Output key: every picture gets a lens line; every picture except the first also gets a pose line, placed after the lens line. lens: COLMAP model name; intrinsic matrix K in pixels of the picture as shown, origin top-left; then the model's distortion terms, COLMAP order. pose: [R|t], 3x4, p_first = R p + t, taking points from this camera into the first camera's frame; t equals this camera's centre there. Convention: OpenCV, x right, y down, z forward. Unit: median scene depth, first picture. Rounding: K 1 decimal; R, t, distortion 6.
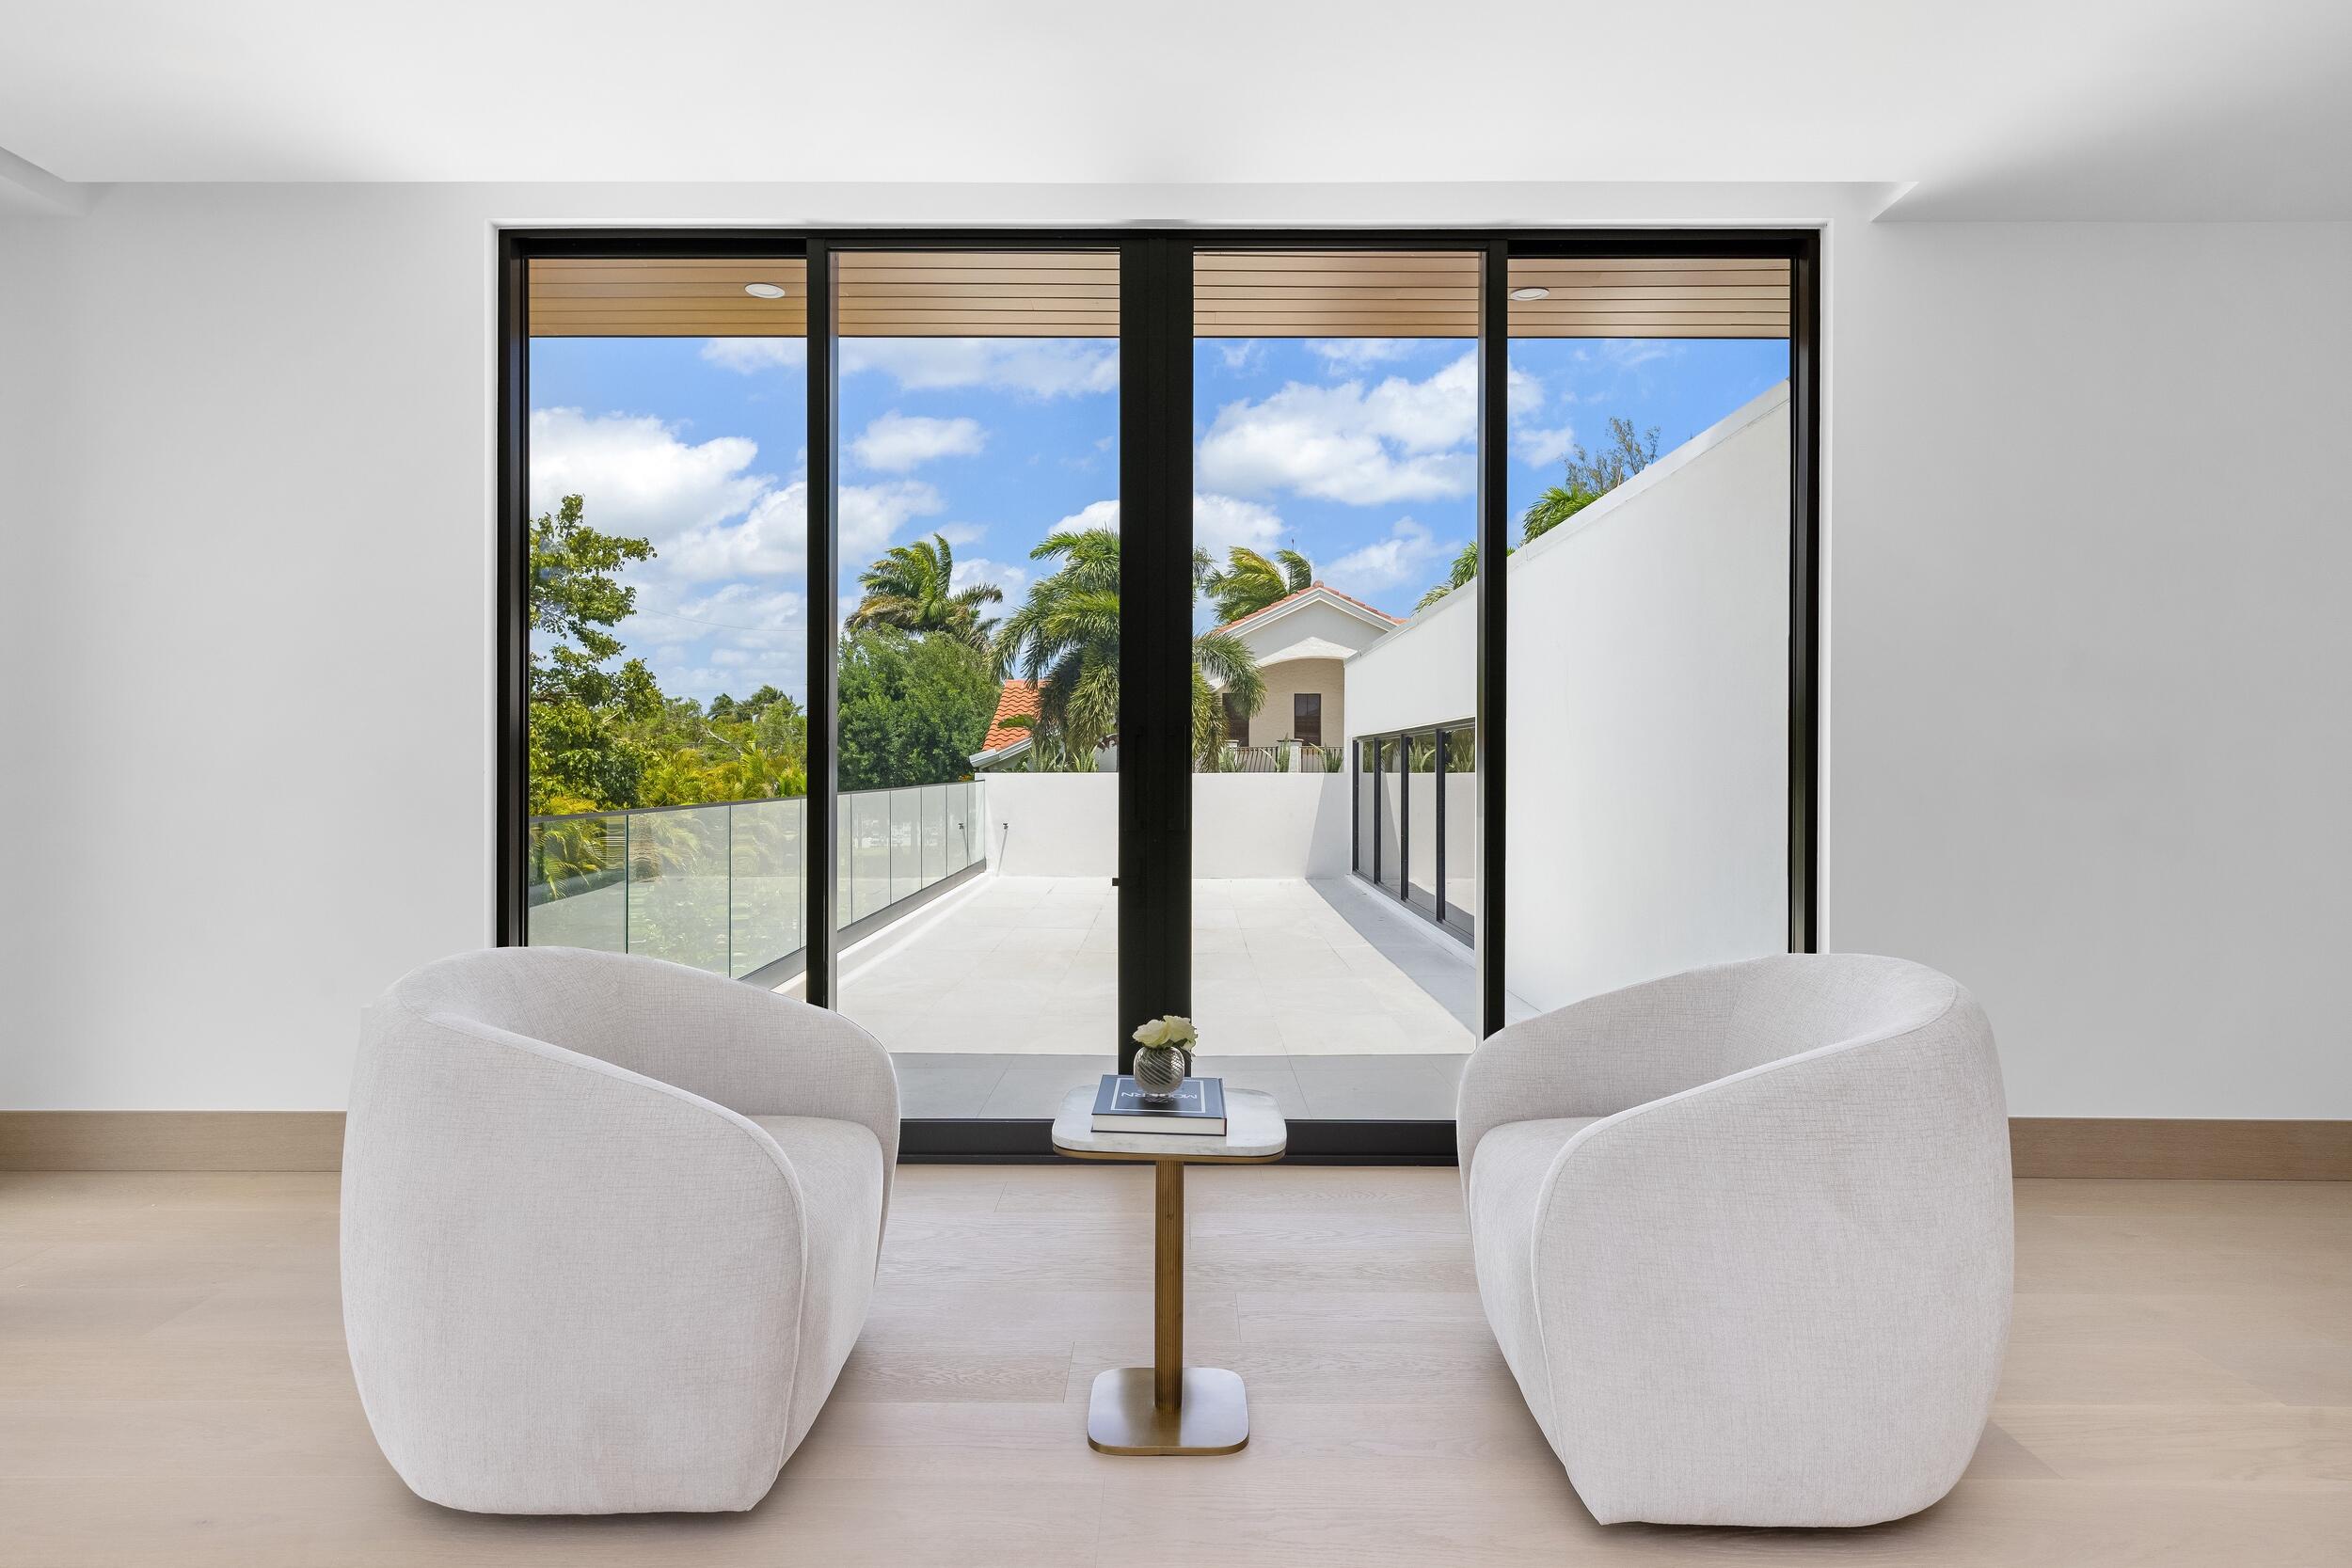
lens RADIAL K [[1374.6, 0, 1190.5], [0, 1374.6, 766.1], [0, 0, 1]] dist [0.018339, -0.000865]
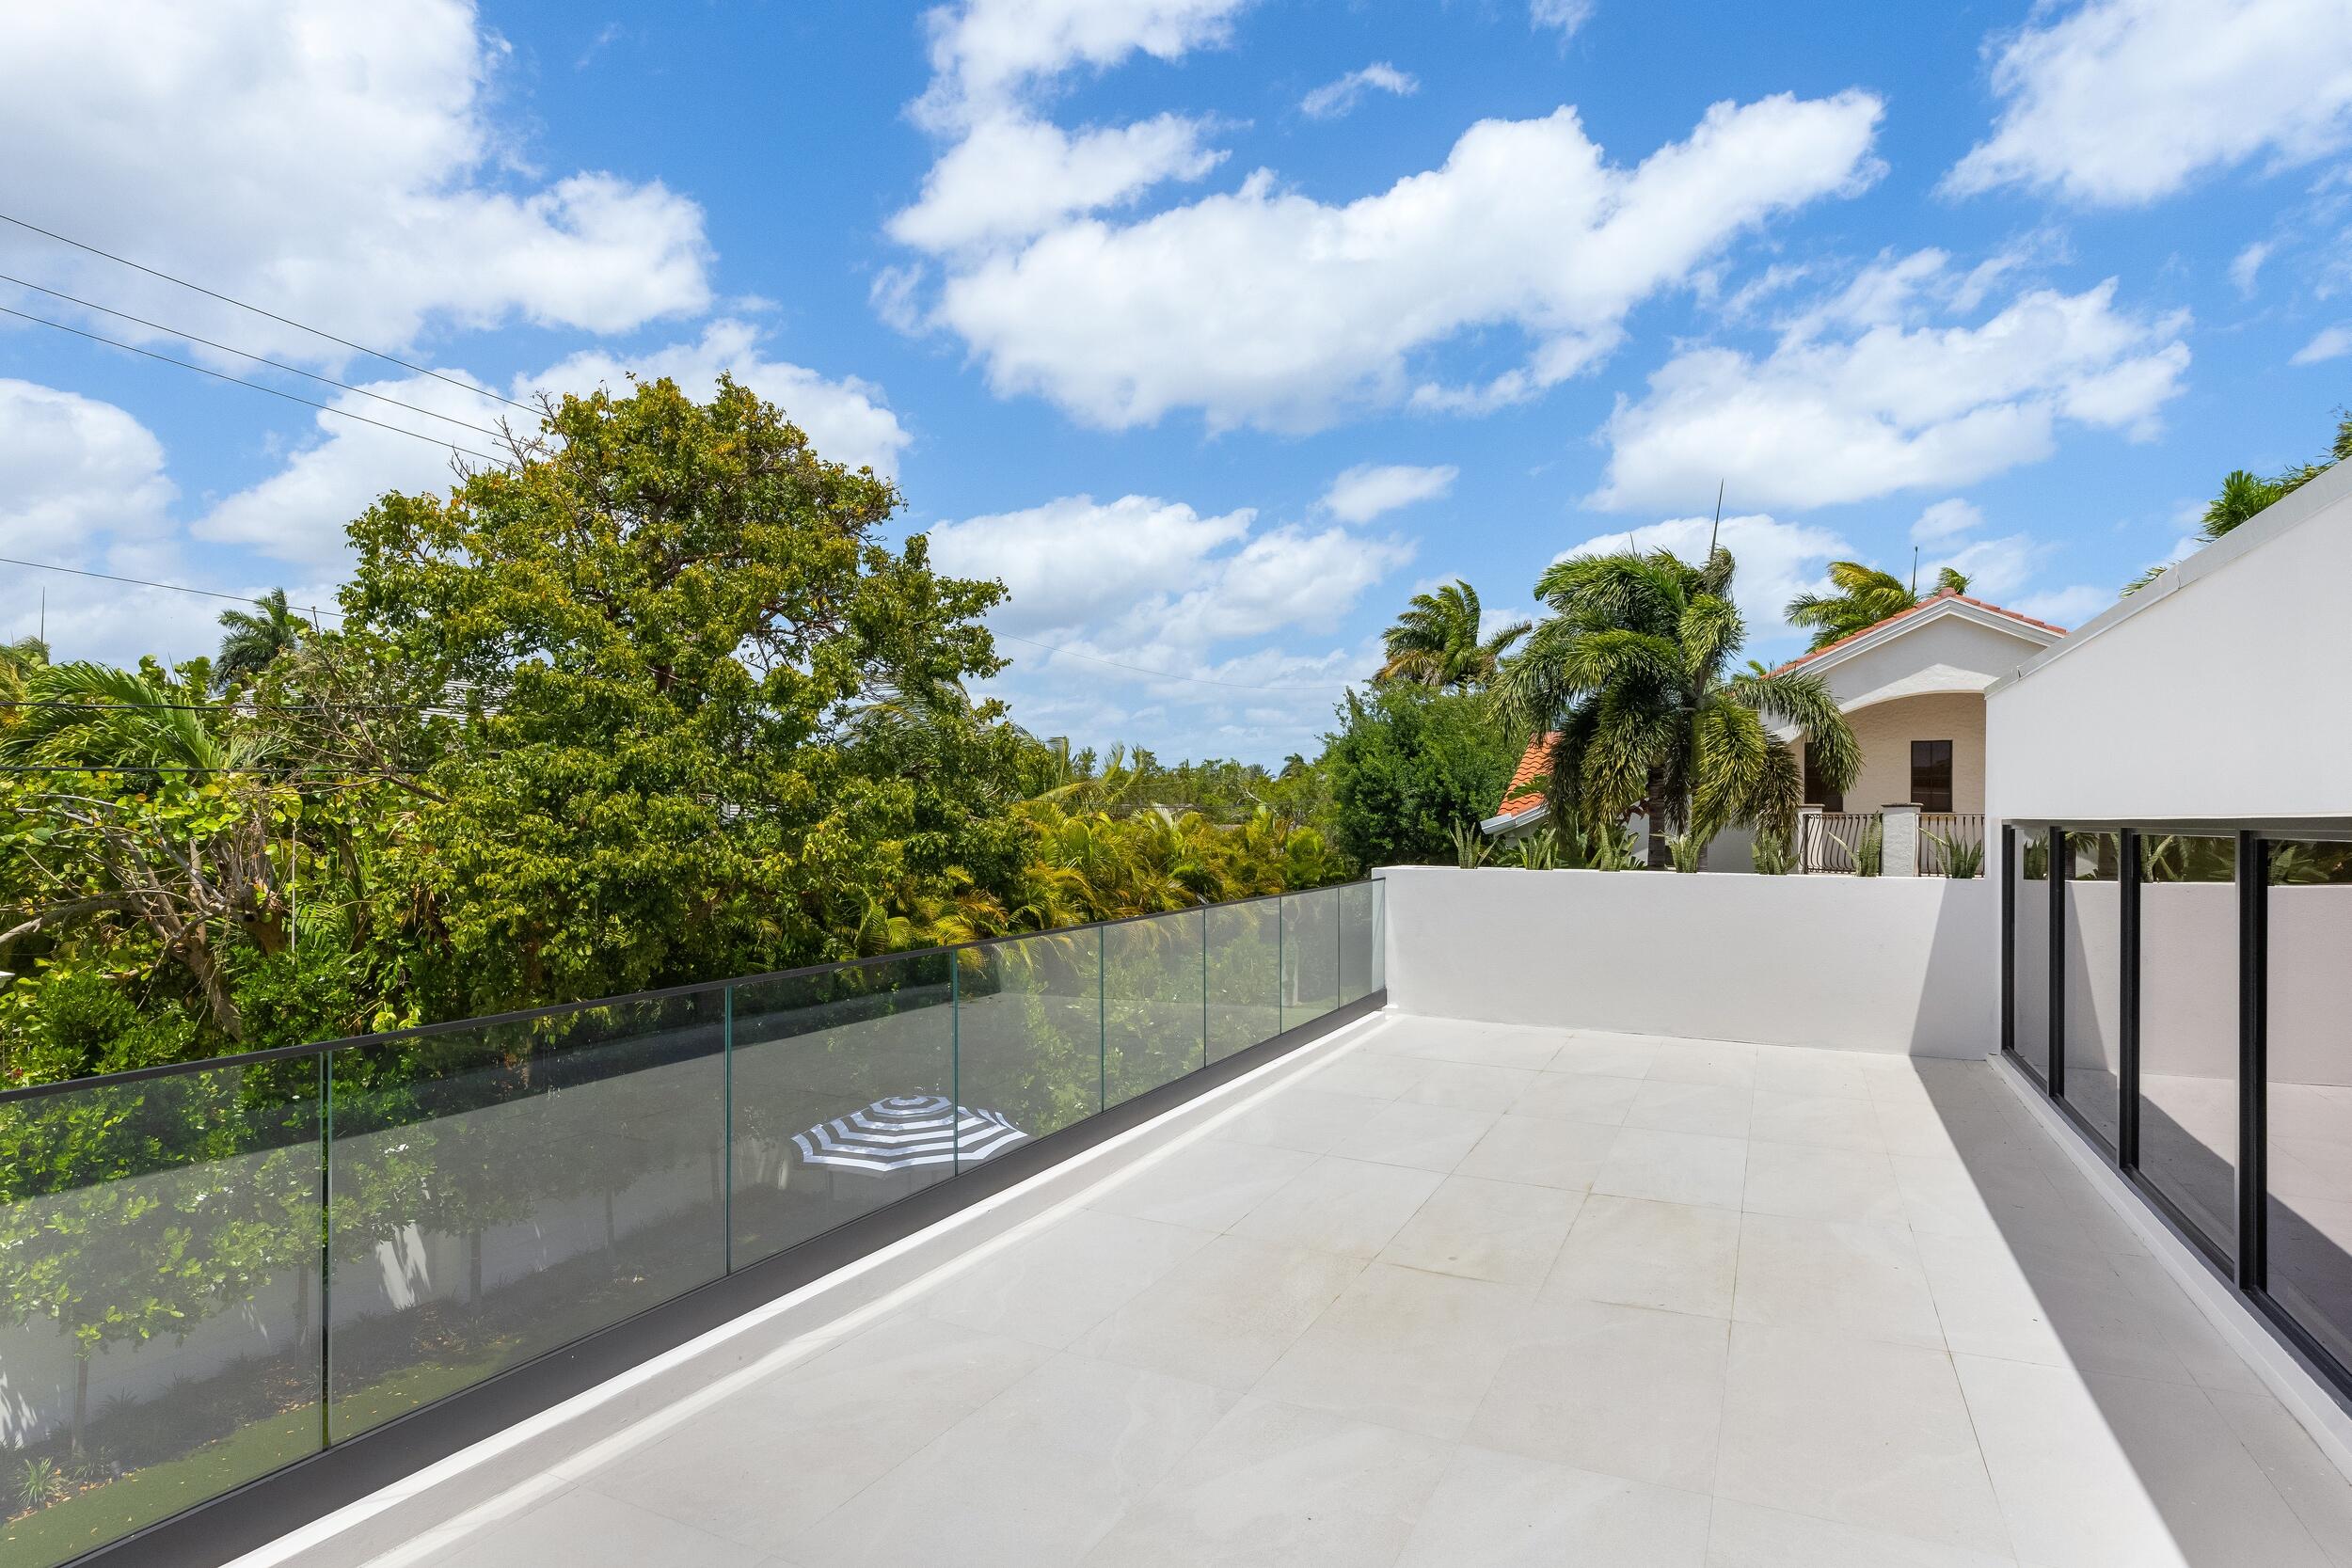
lens RADIAL K [[1295.3, 0, 1128.7], [0, 1295.3, 825.9], [0, 0, 1]] dist [0.001361, -0.000805]
pose [[0.890167, 0.005624, -0.455600, 0.037723], [-0.002421, 0.999968, 0.007613, -0.021434], [0.455628, -0.005674, 0.890152, 0.340220]]
